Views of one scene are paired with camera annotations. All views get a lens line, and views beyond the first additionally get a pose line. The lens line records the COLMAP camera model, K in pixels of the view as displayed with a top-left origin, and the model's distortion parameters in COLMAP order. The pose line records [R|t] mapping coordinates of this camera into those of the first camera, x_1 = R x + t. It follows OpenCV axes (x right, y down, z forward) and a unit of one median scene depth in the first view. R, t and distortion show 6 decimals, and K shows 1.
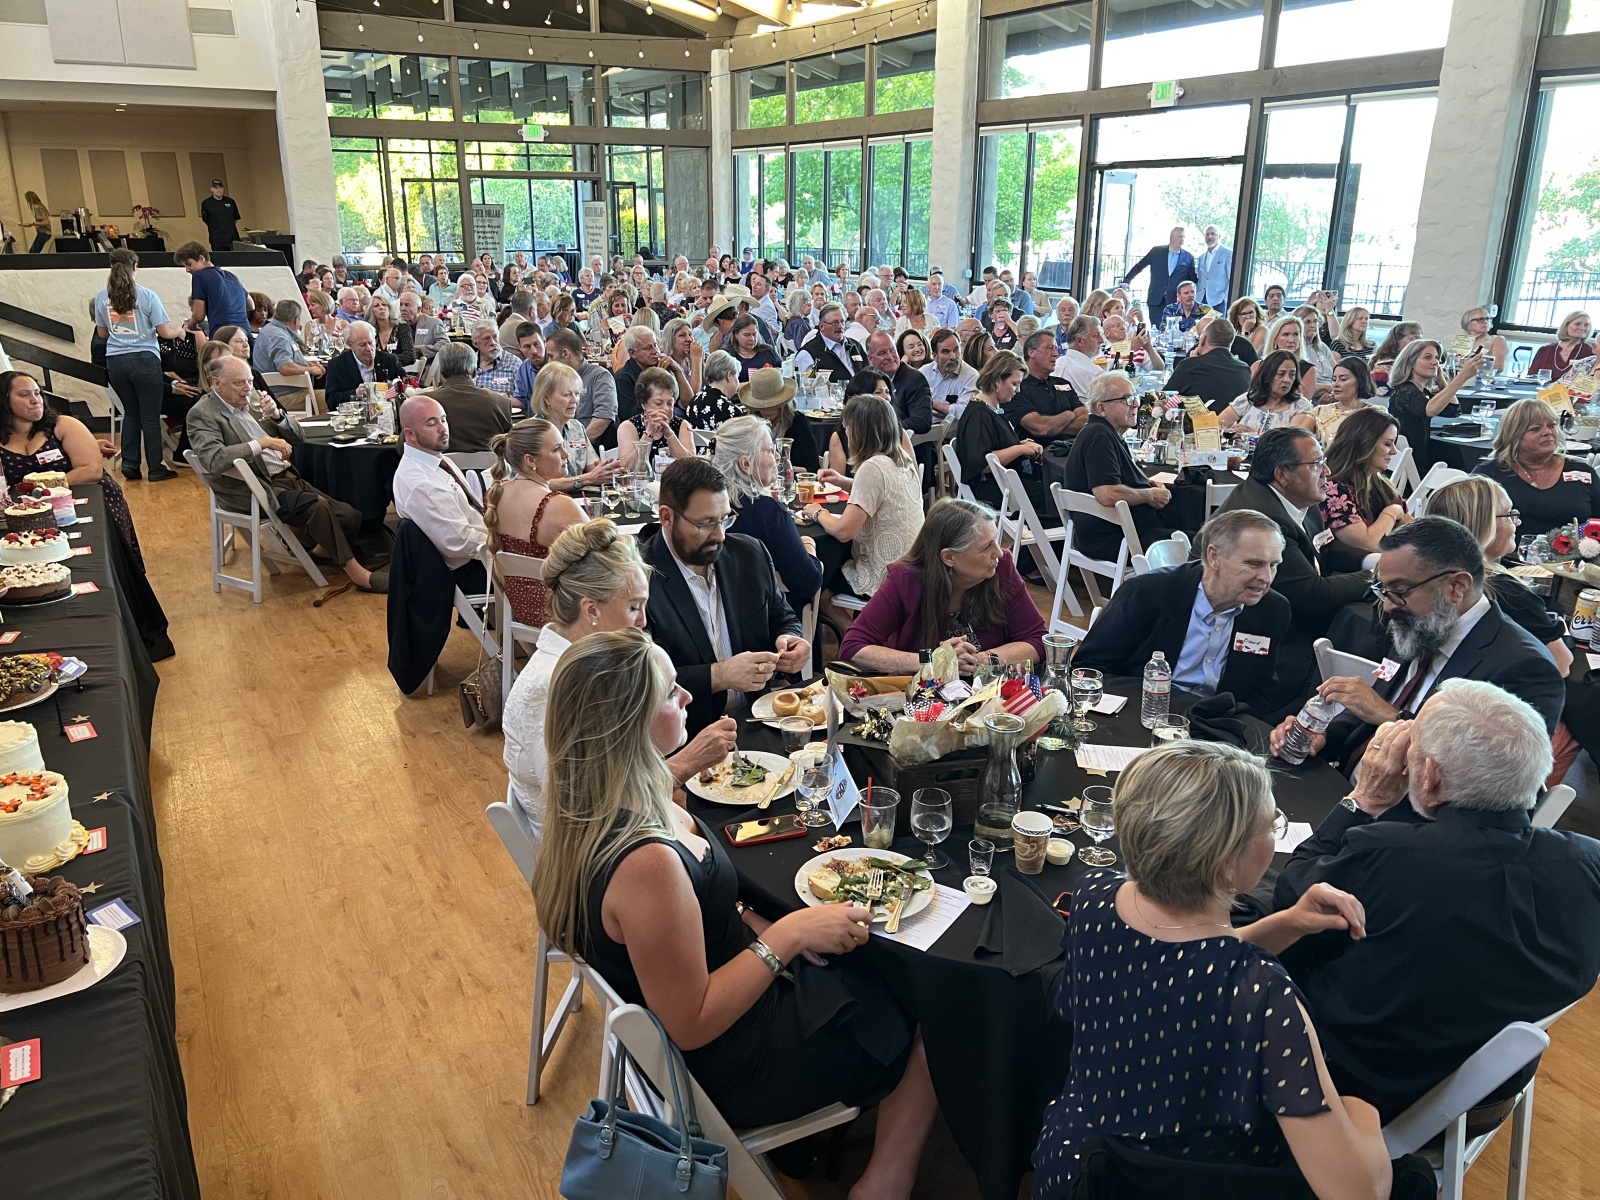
lens RADIAL K [[1199.5, 0, 800.0], [0, 1199.5, 600.0], [0, 0, 1]] dist [0.082022, -0.082952]
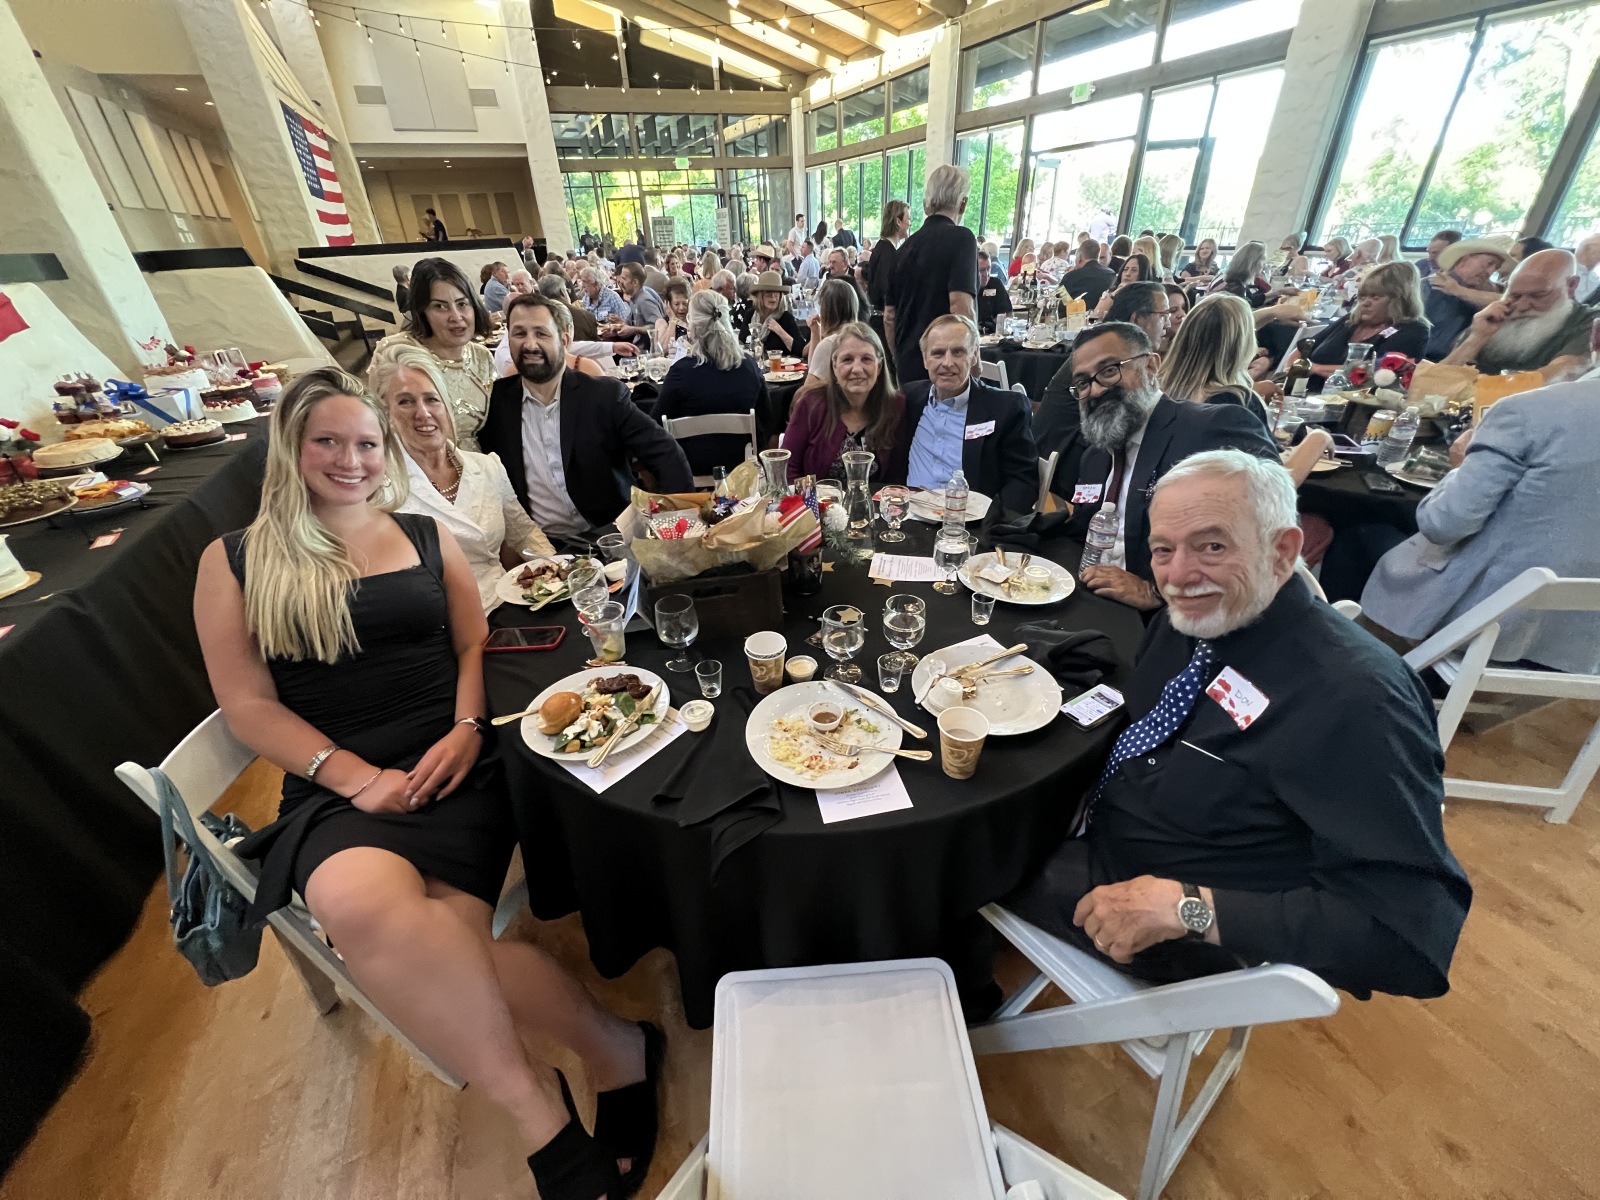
lens RADIAL K [[637.3, 0, 800.0], [0, 637.3, 600.0], [0, 0, 1]] dist [0.000198, 0.000388]
pose [[0.994515, 0.010999, -0.104010, 0.053016], [0.011669, 0.976579, 0.214844, 0.008201], [0.103937, -0.214879, 0.971094, 0.101924]]
